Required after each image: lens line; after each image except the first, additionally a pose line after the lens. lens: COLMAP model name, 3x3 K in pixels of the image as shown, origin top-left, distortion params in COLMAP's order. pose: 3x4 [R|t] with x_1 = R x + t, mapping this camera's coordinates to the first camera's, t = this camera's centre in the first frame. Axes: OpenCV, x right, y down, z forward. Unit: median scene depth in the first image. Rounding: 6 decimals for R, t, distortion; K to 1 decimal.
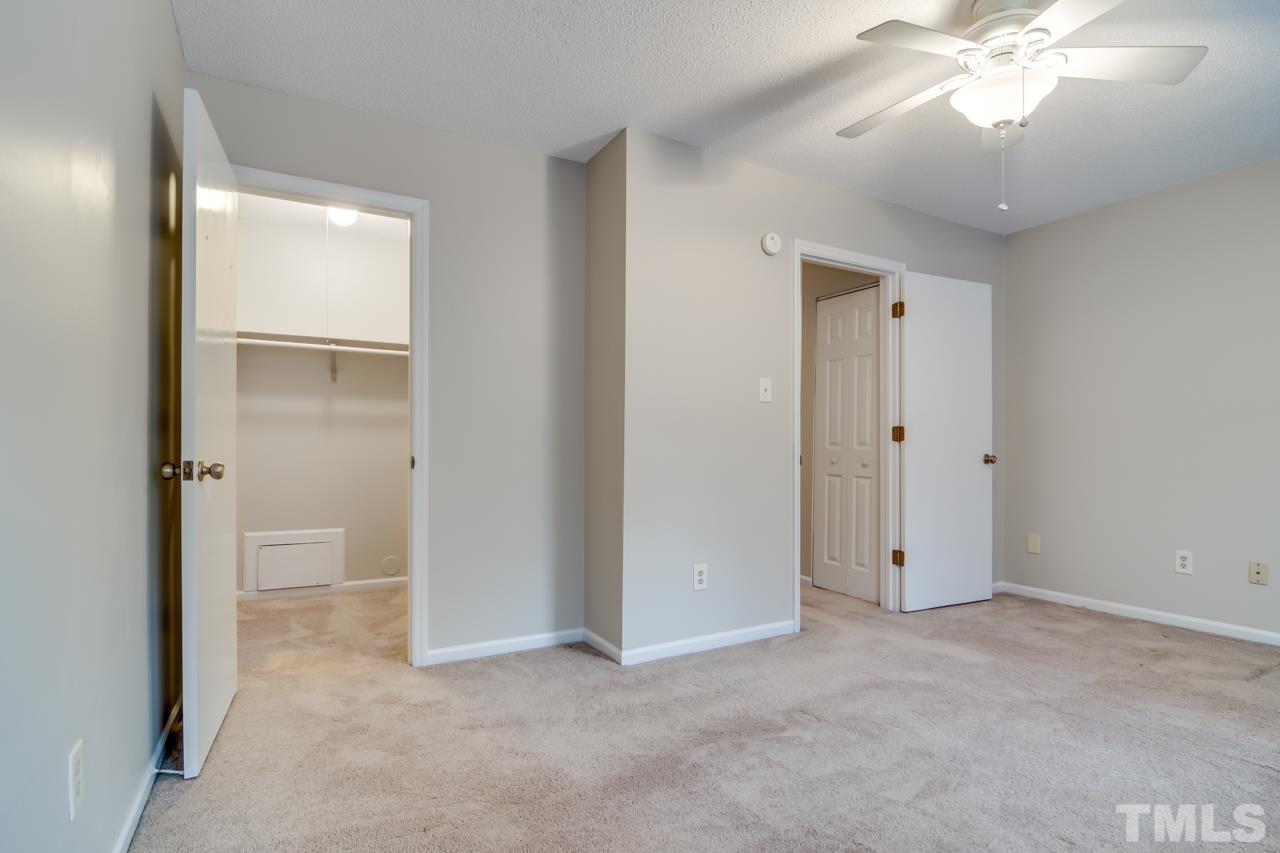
lens RADIAL K [[617.6, 0, 645.5], [0, 617.6, 428.5], [0, 0, 1]] dist [-0.001119, -0.000385]
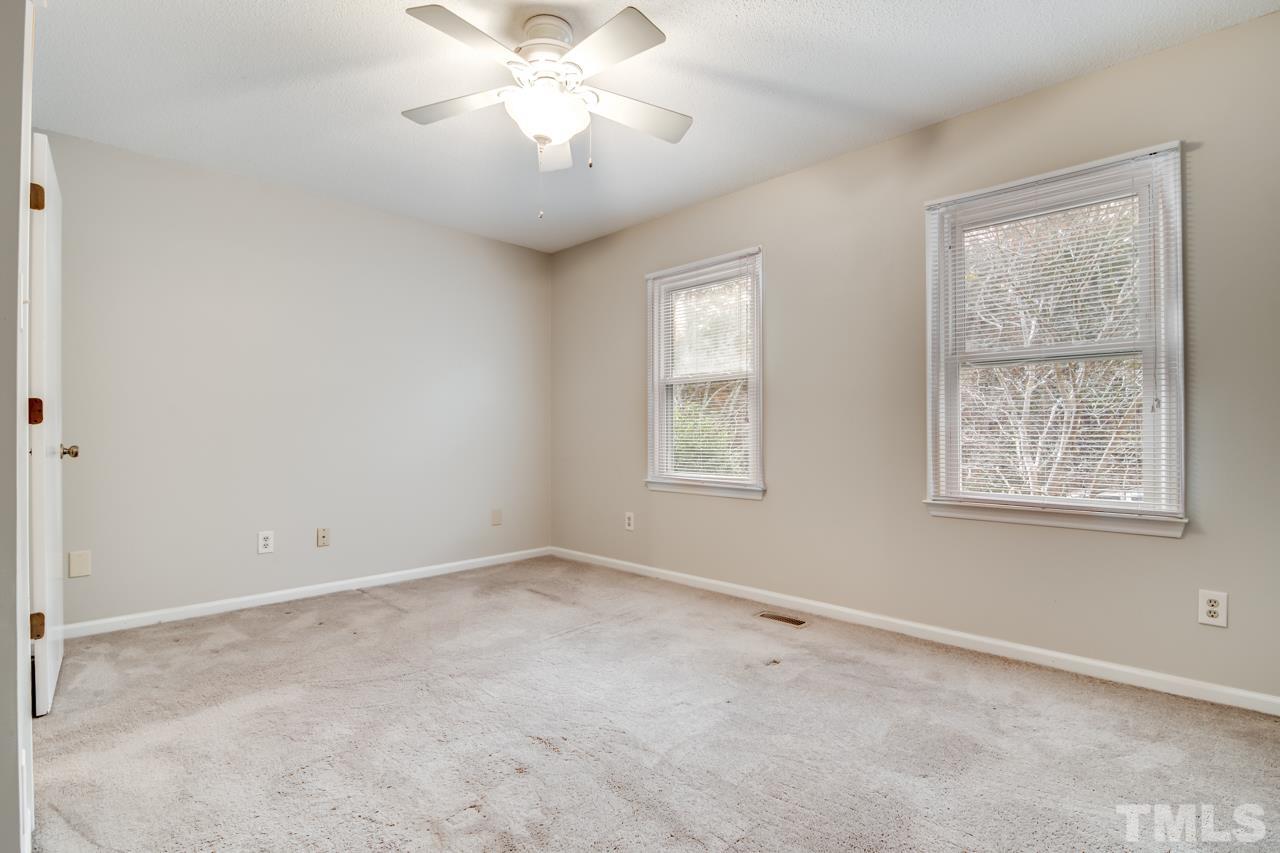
lens RADIAL K [[617.6, 0, 645.5], [0, 617.6, 428.5], [0, 0, 1]] dist [-0.001119, -0.000385]
pose [[-0.253619, 0.002876, 0.967300, -0.344091], [-0.030765, 0.999466, -0.011038, 0.015121], [-0.966815, -0.032559, -0.253395, 0.706567]]
